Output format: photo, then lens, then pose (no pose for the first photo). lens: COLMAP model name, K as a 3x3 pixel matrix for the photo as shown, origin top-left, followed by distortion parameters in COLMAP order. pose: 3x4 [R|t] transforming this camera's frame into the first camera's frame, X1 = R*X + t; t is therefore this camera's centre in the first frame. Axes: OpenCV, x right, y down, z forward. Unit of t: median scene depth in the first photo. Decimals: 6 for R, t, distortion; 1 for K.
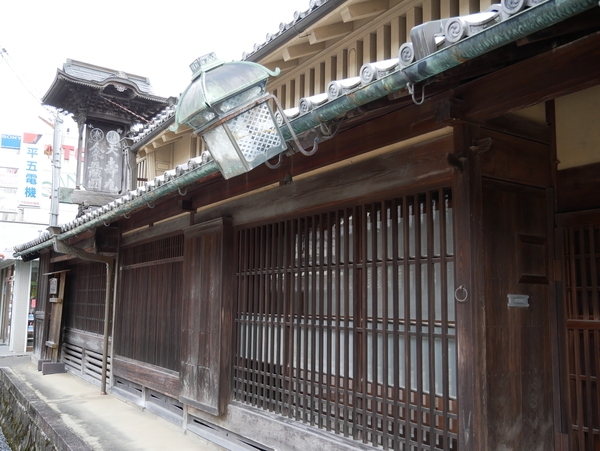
lens RADIAL K [[587.1, 0, 299.6], [0, 587.1, 224.0], [0, 0, 1]] dist [0.002060, 0.000000]
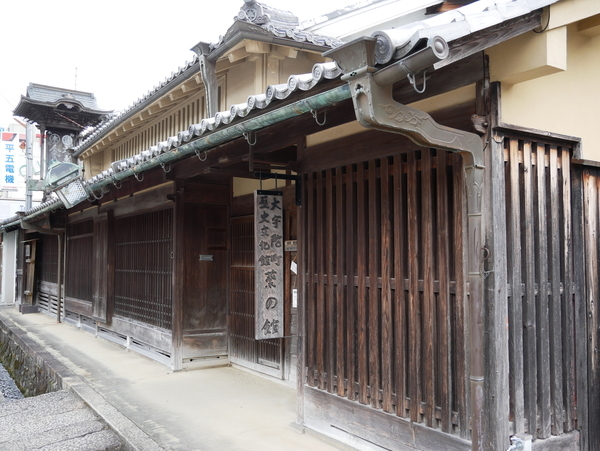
lens RADIAL K [[587.1, 0, 300.9], [0, 587.1, 227.0], [0, 0, 1]] dist [0.002060, 0.000000]
pose [[0.999933, -0.010909, 0.003850, 0.236715], [0.010596, 0.997227, 0.073666, -0.048421], [-0.004643, -0.073620, 0.997276, -0.403736]]
